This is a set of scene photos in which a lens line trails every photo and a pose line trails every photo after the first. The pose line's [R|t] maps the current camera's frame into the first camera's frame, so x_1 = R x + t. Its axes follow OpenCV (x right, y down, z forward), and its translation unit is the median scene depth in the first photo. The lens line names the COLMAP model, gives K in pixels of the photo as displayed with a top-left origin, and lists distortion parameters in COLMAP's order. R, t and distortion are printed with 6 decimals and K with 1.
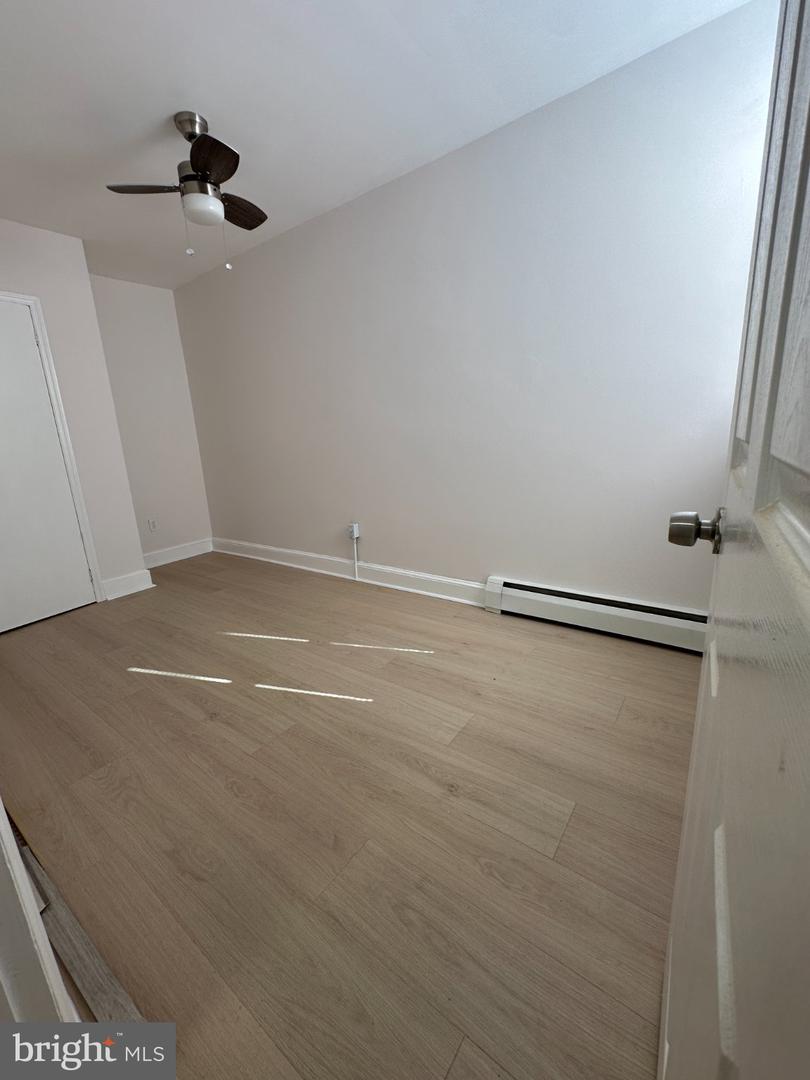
lens RADIAL K [[461.0, 0, 390.3], [0, 461.0, 541.9], [0, 0, 1]] dist [0.000185, 0.000234]
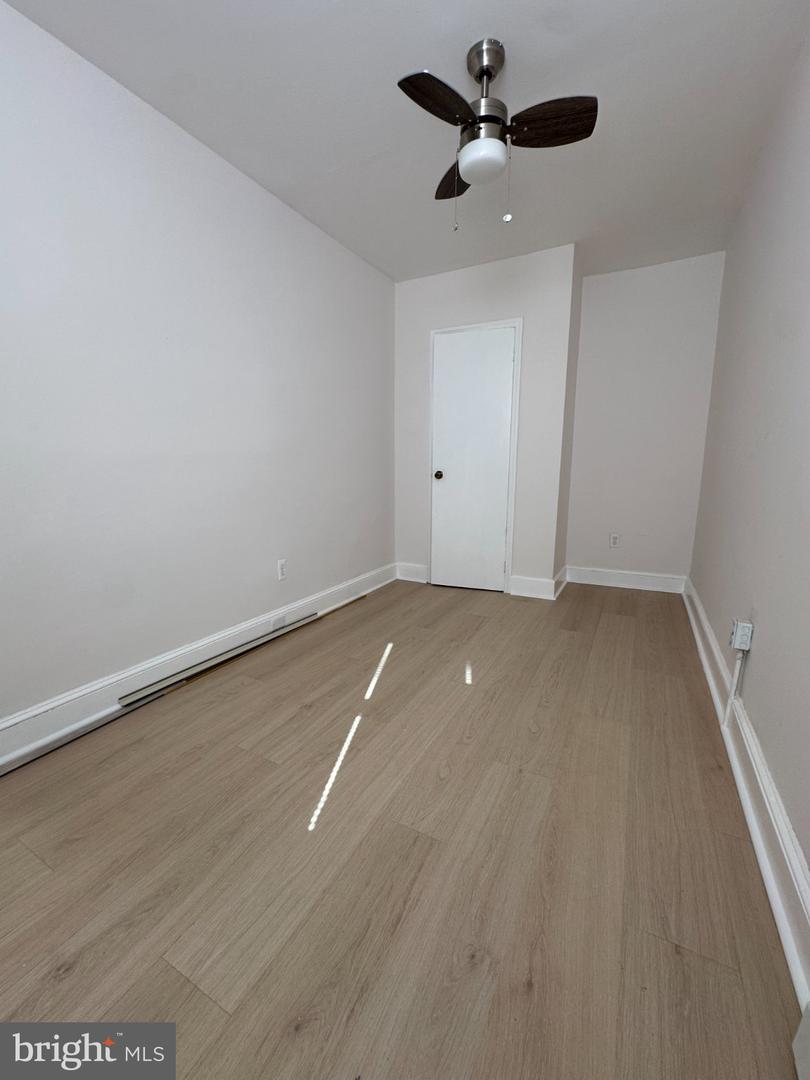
lens RADIAL K [[435.7, 0, 405.0], [0, 435.7, 540.0], [0, 0, 1]] dist [-0.007671, 0.000591]
pose [[0.147210, 0.224217, -0.963357, 0.417180], [-0.232417, 0.954539, 0.186649, -0.176692], [0.961411, 0.196424, 0.192629, 0.774277]]
